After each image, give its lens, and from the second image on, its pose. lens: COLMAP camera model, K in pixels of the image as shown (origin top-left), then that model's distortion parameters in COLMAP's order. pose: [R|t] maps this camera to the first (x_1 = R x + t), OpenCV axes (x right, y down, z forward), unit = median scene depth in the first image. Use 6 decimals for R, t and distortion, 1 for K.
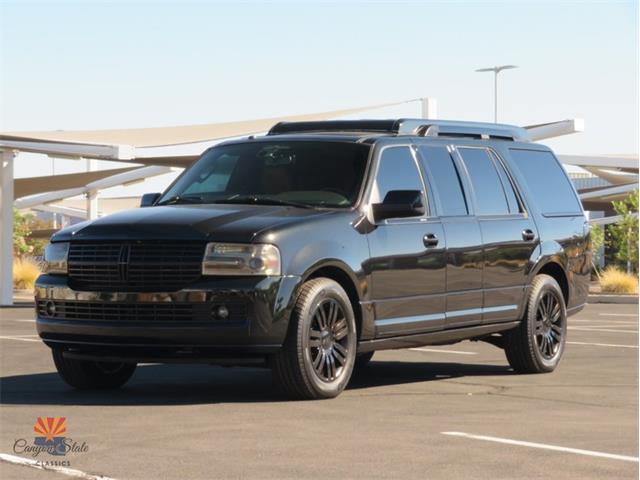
lens RADIAL K [[2318.7, 0, 311.6], [0, 2318.7, 239.5], [0, 0, 1]] dist [0.149240, 3.290320]
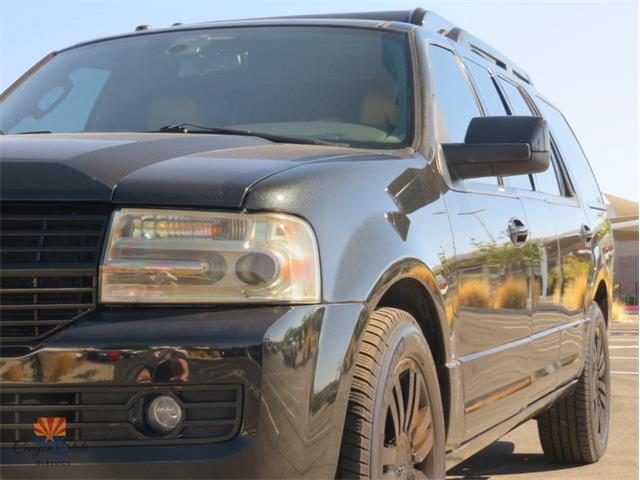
lens RADIAL K [[1798.7, 0, 320.0], [0, 1798.7, 240.0], [0, 0, 1]] dist [0.058054, -0.009485]
pose [[0.989084, -0.004169, 0.147292, -0.051437], [0.007434, 0.999739, -0.021623, 0.011366], [-0.147163, 0.022482, 0.988857, 0.697247]]
